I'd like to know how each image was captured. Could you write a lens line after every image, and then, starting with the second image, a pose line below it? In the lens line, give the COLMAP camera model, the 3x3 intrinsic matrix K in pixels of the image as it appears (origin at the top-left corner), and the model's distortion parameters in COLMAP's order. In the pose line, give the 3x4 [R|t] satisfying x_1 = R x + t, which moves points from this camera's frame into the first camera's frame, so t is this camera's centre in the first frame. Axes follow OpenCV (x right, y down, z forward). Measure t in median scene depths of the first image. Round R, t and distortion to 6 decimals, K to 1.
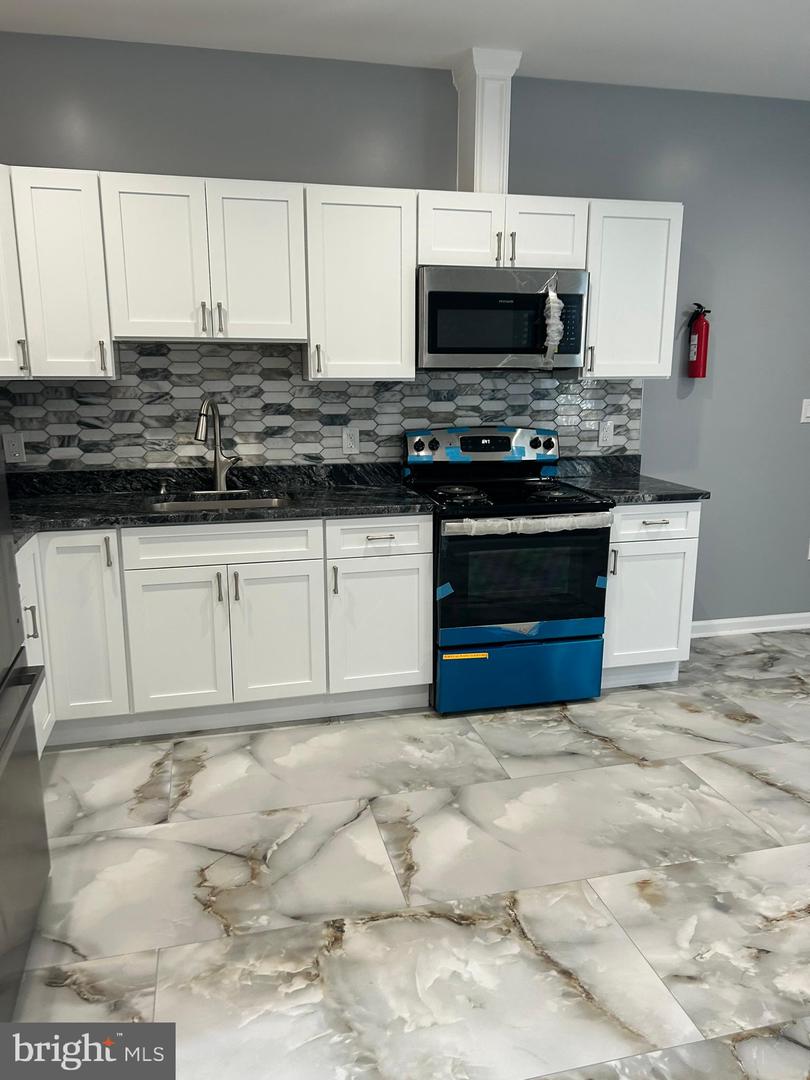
lens RADIAL K [[818.3, 0, 412.8], [0, 818.3, 538.3], [0, 0, 1]] dist [0.049599, -0.041010]
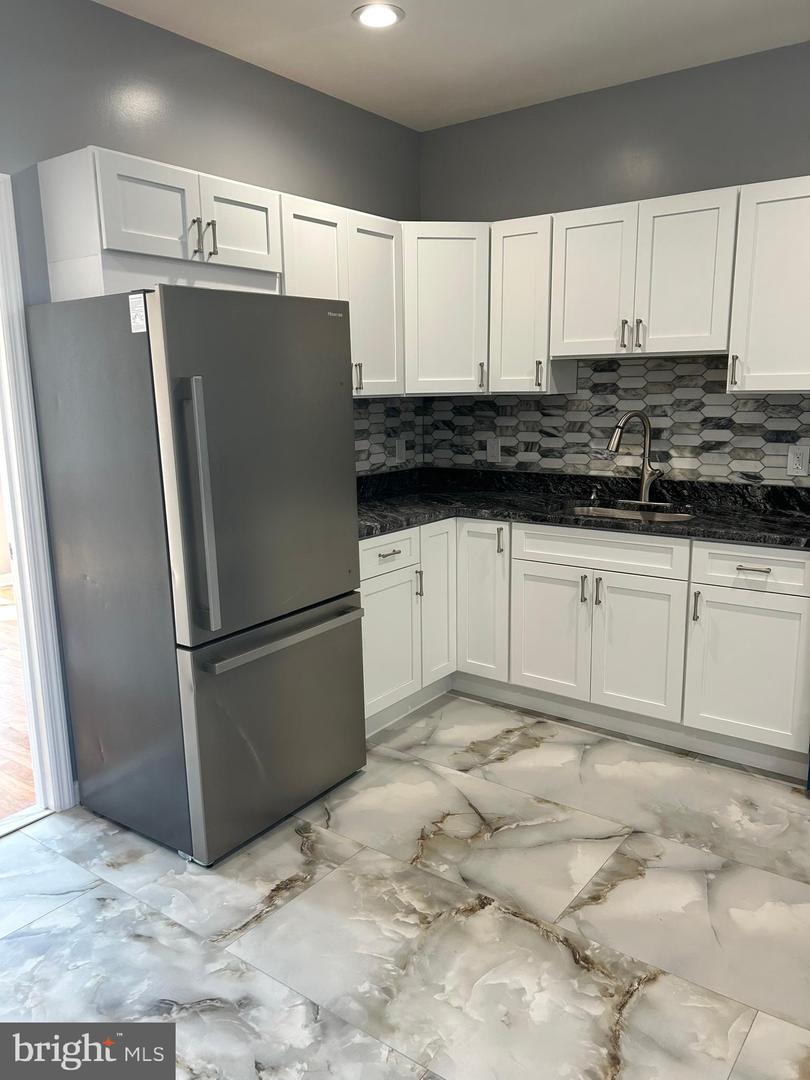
lens RADIAL K [[818.3, 0, 397.2], [0, 818.3, 536.7], [0, 0, 1]] dist [0.049599, -0.041010]
pose [[0.628614, 0.132248, -0.766390, 0.435193], [-0.144176, 0.988171, 0.052262, -0.028947], [0.764236, 0.077642, 0.640246, 0.138179]]
